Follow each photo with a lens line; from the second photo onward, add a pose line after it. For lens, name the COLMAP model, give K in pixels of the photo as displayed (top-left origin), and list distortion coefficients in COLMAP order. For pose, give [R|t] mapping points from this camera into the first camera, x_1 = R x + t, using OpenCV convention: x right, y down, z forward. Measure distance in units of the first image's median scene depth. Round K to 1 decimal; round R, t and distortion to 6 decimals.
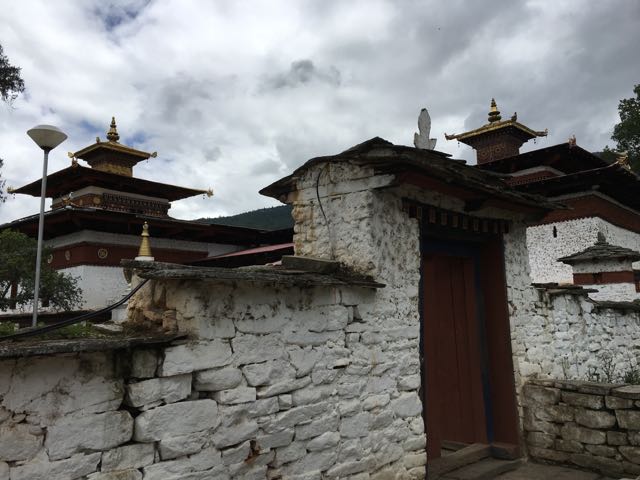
lens RADIAL K [[546.6, 0, 322.3], [0, 546.6, 227.9], [0, 0, 1]] dist [0.060060, -0.086604]
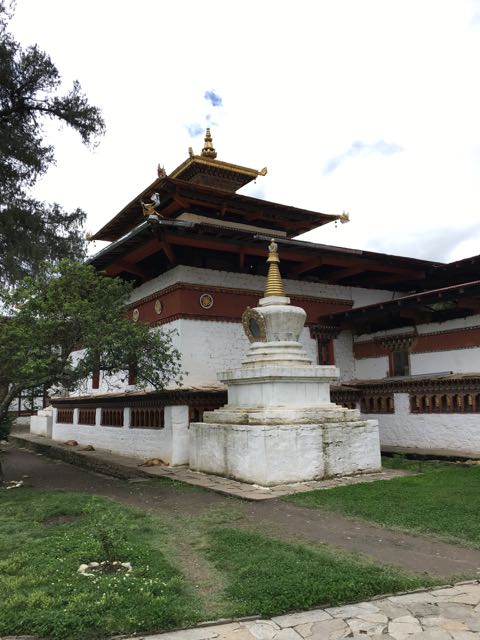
lens RADIAL K [[546.6, 0, 239.2], [0, 546.6, 308.7], [0, 0, 1]] dist [0.060060, -0.086604]
pose [[0.954817, -0.048359, -0.293235, -0.195401], [0.047771, 0.998816, -0.009173, 0.070449], [0.293331, -0.005250, 0.955996, 0.445363]]
